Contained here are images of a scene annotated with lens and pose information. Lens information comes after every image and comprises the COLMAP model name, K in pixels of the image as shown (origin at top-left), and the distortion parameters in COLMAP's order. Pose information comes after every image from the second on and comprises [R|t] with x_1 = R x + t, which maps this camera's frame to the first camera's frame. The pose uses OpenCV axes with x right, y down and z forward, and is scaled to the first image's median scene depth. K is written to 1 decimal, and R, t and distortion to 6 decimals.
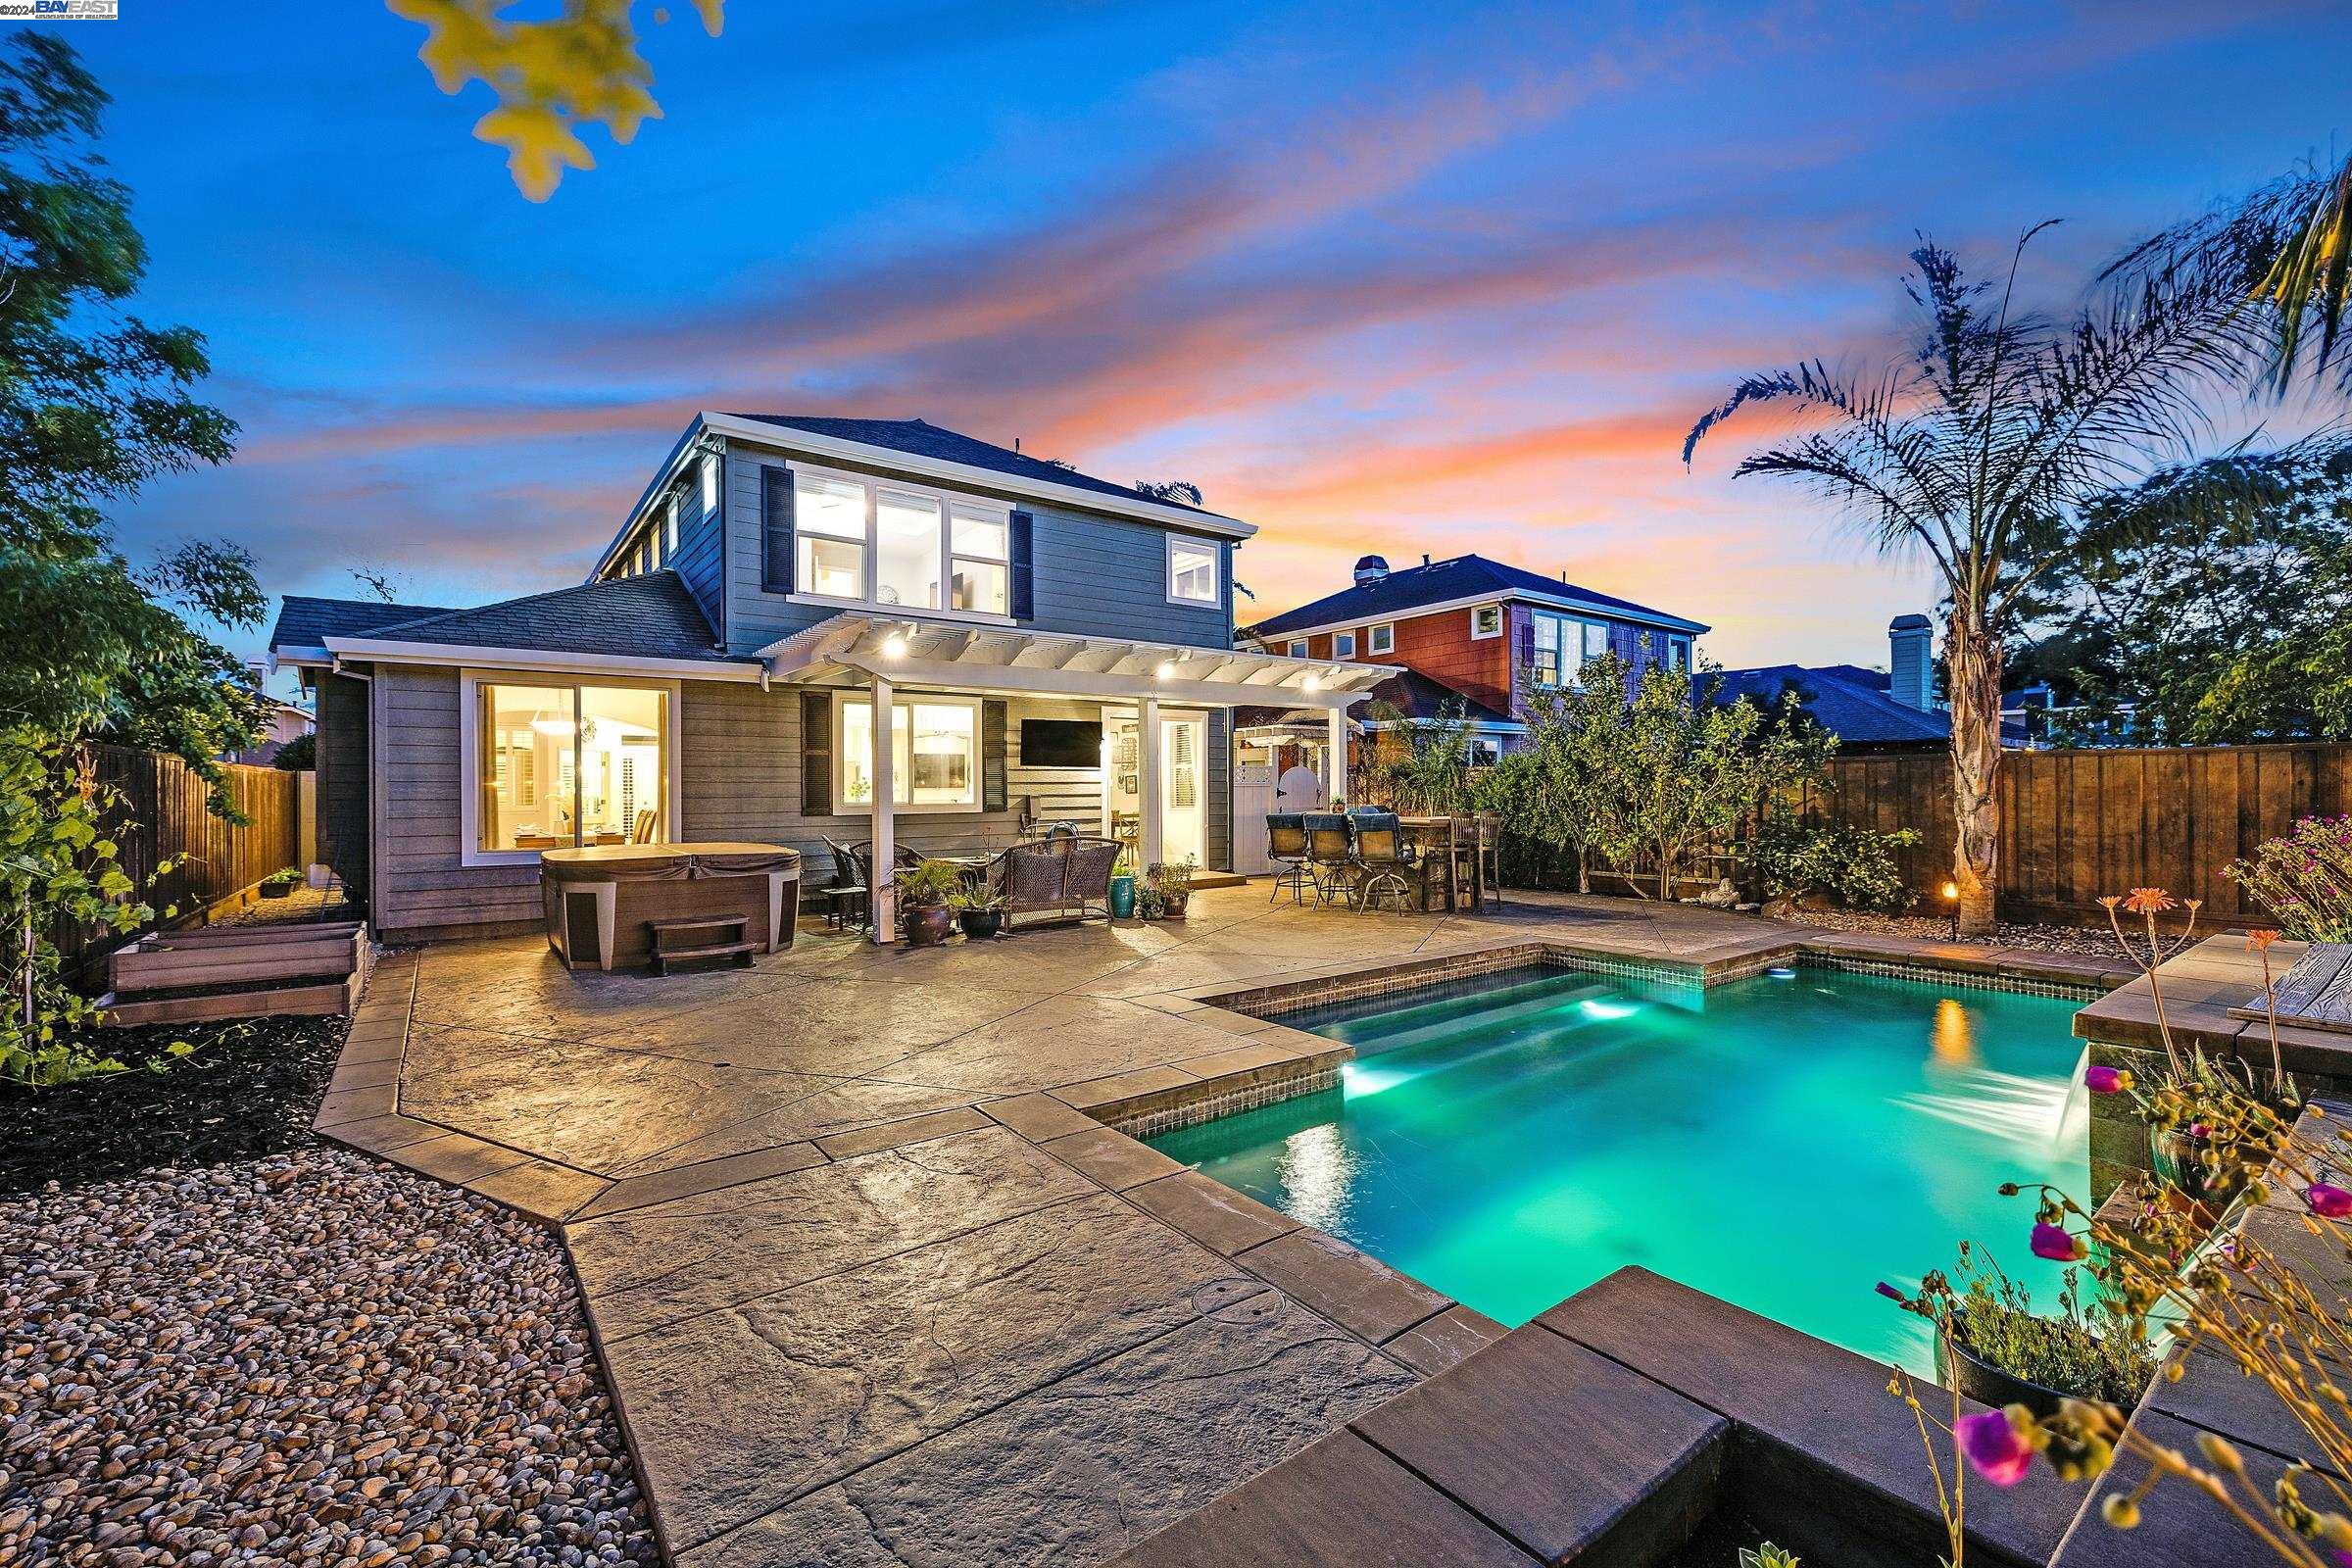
lens RADIAL K [[986.4, 0, 1190.9], [0, 986.4, 784.3], [0, 0, 1]] dist [0.000452, 0.000128]
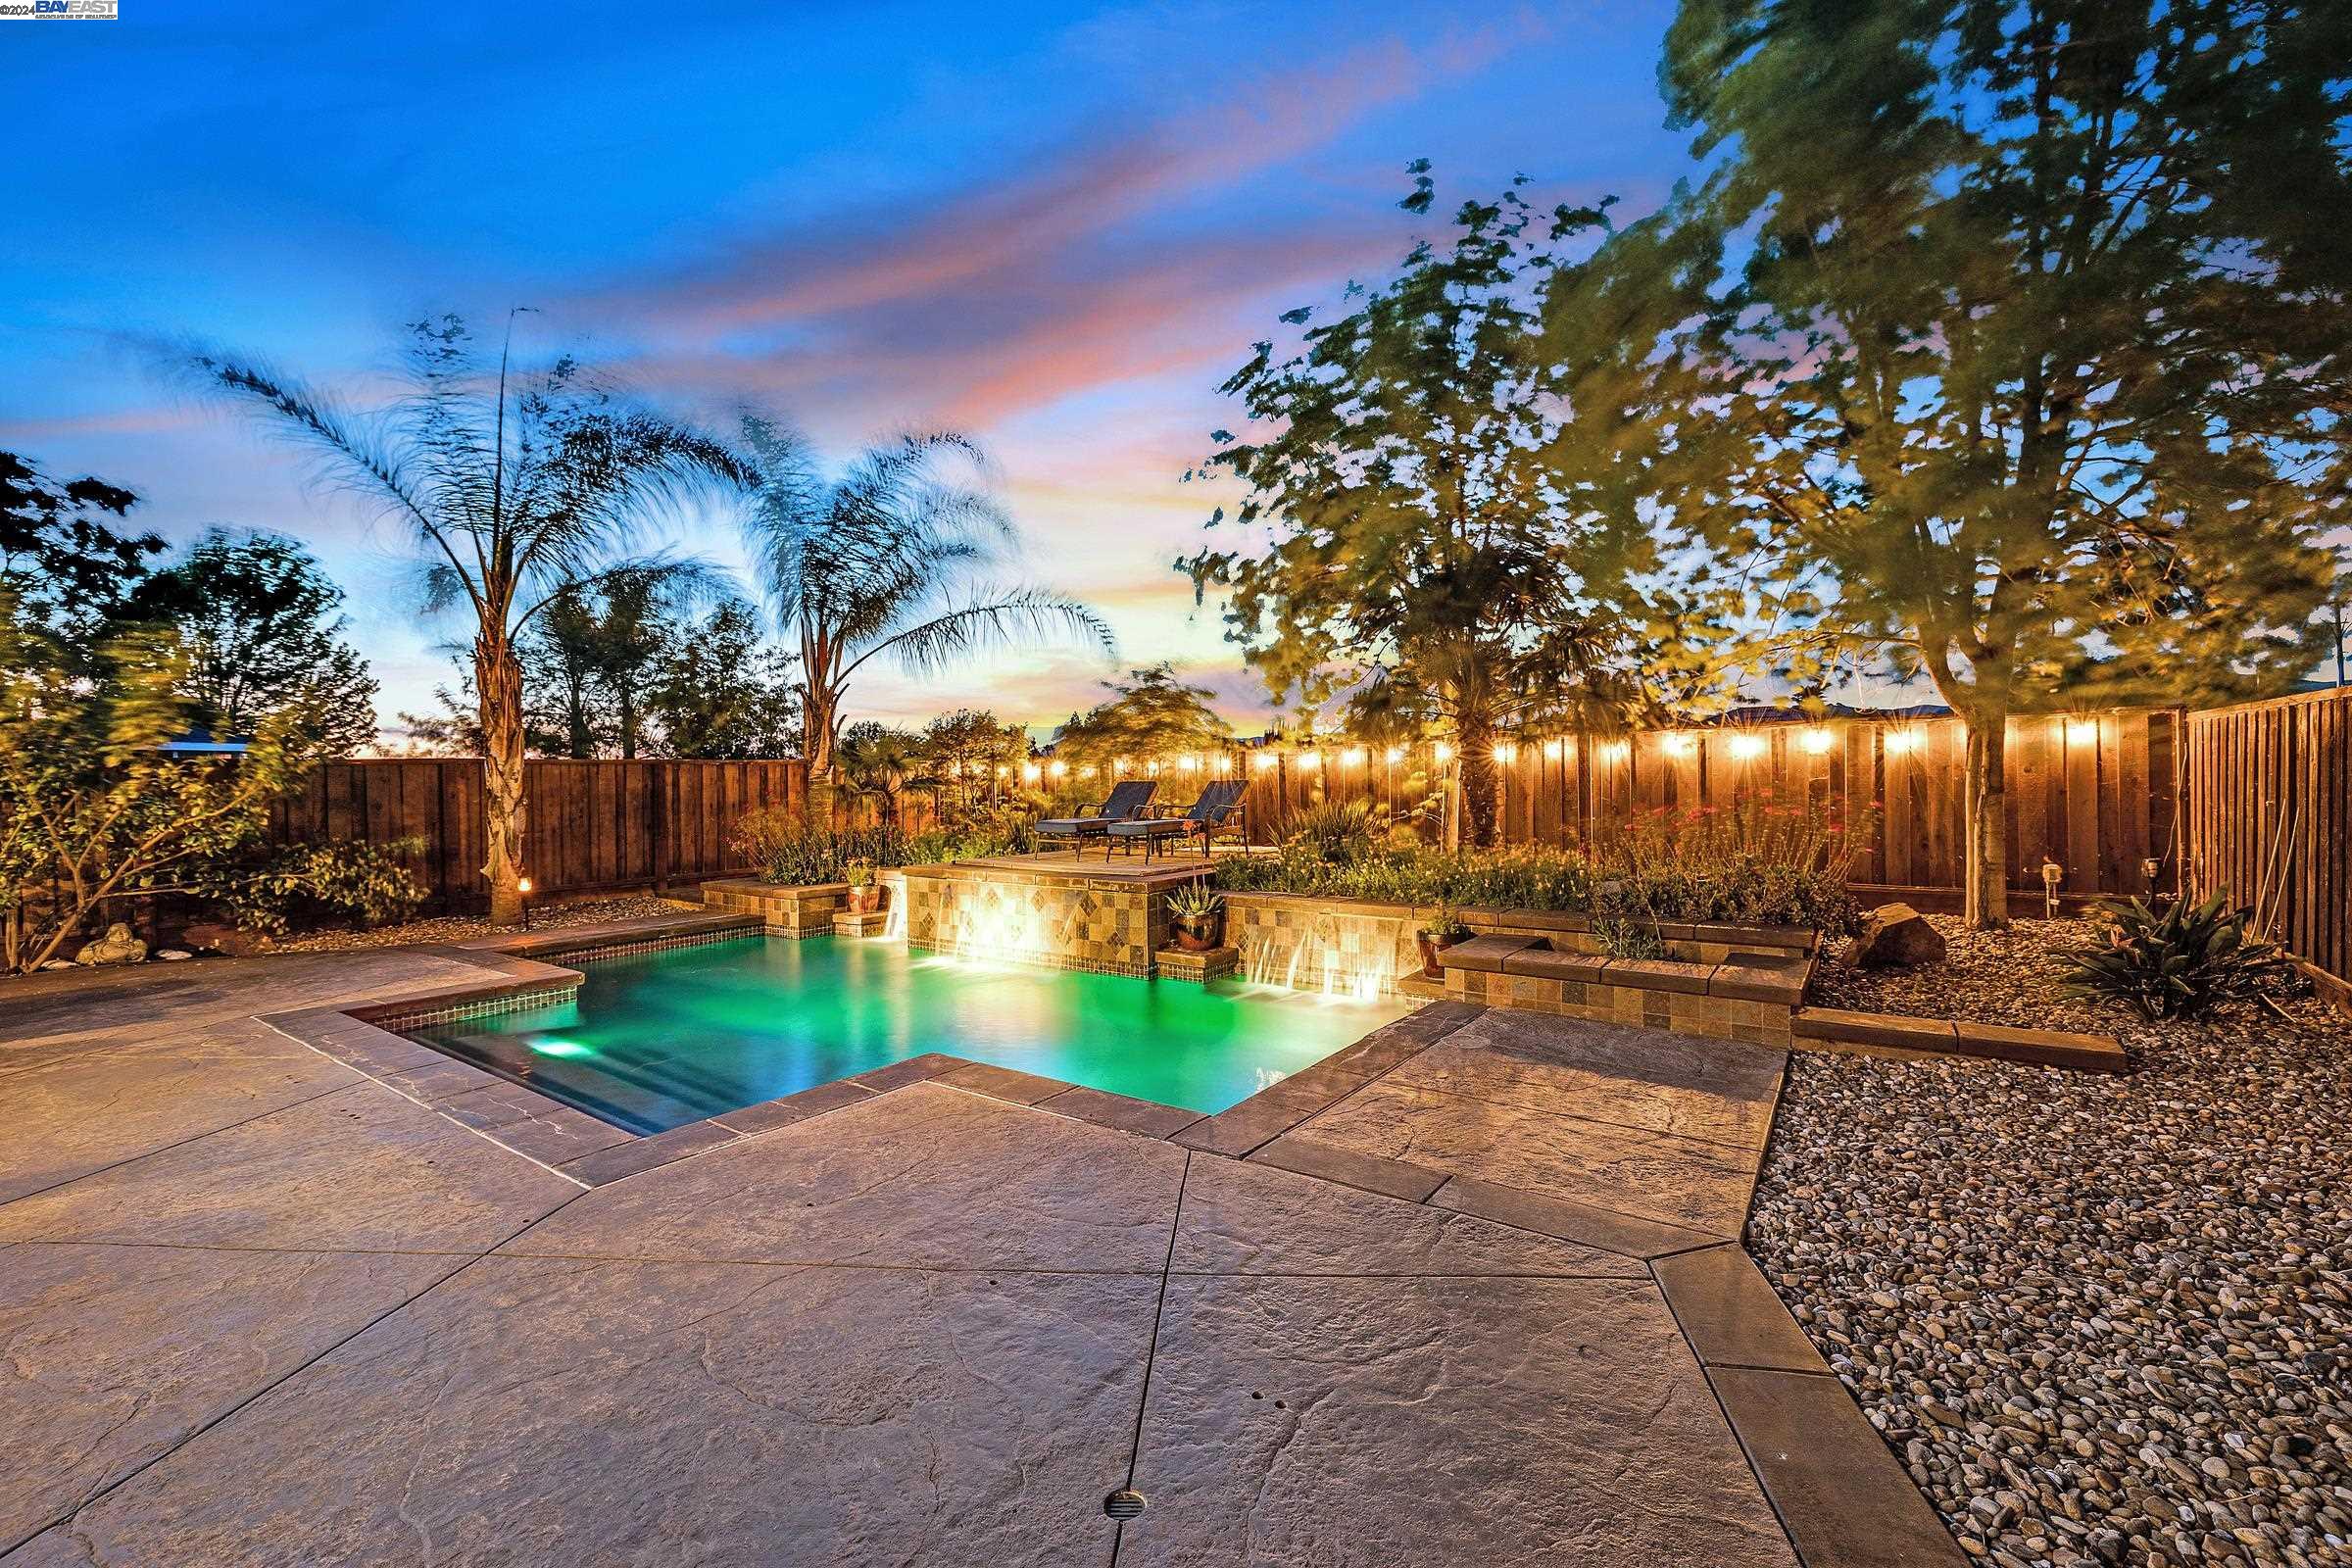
lens RADIAL K [[986.4, 0, 1190.9], [0, 986.4, 784.3], [0, 0, 1]] dist [0.000452, 0.000128]
pose [[-0.290868, 0.004043, 0.956755, -0.370834], [0.014182, 0.999899, 0.000086, 0.005782], [-0.956658, 0.013594, -0.290896, 0.473527]]
